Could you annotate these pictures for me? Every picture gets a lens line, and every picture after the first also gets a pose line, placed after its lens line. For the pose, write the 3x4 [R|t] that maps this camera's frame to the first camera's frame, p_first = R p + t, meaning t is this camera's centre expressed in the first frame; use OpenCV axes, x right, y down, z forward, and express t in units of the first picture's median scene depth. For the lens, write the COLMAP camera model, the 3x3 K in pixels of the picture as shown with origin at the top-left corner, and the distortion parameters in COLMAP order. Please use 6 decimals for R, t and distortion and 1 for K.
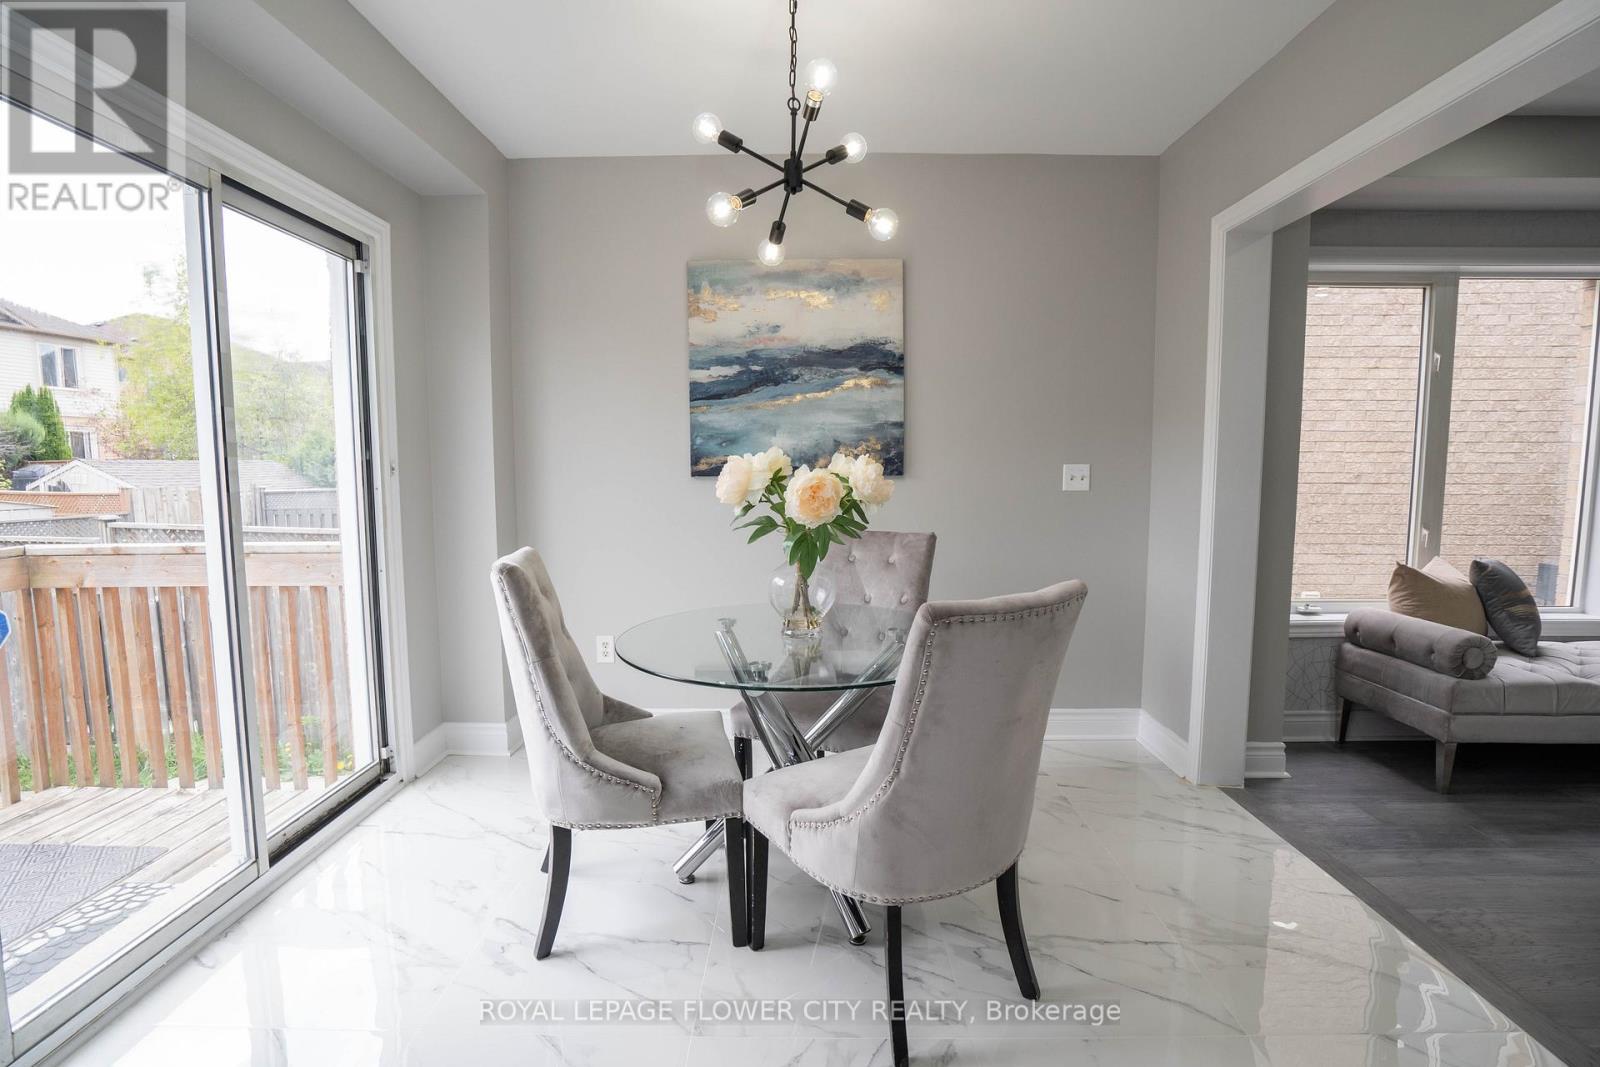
lens RADIAL K [[732.9, 0, 793.6], [0, 732.9, 536.2], [0, 0, 1]] dist [-0.037698, 0.008657]
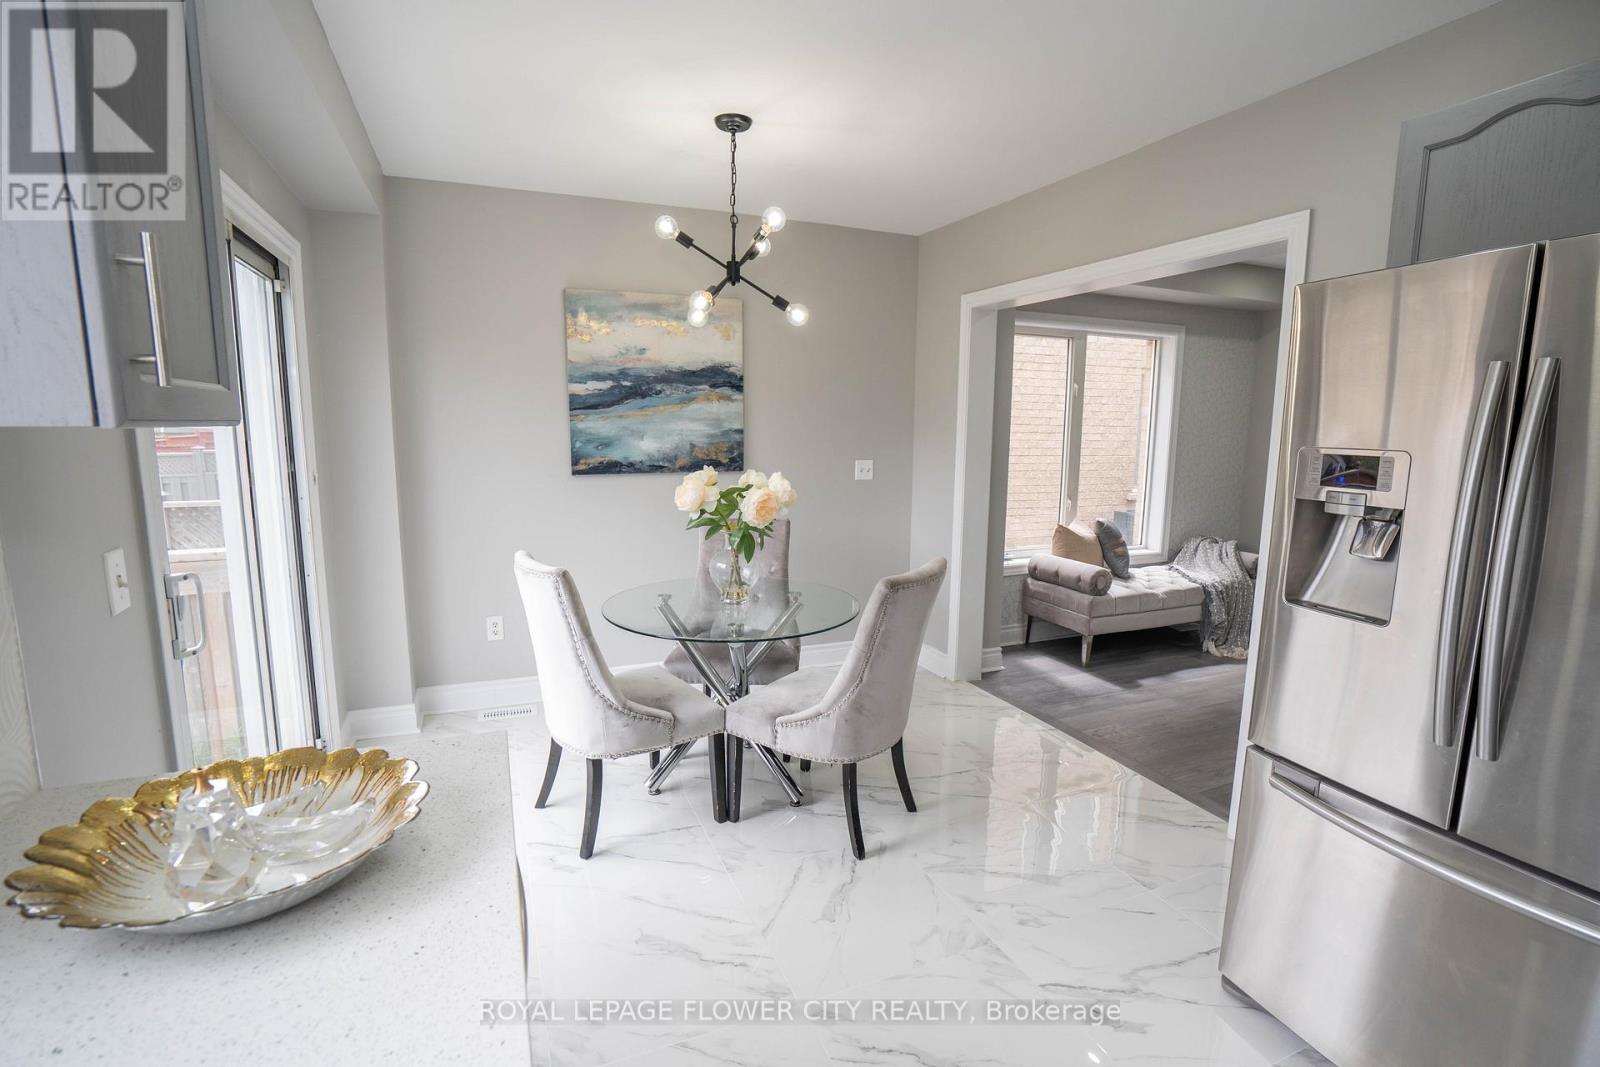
lens RADIAL K [[732.9, 0, 761.7], [0, 732.9, 531.5], [0, 0, 1]] dist [-0.037698, 0.008657]
pose [[0.928806, -0.048472, 0.367382, -0.332191], [0.028428, 0.997807, 0.059779, -0.060339], [-0.369474, -0.045079, 0.928147, -0.223504]]
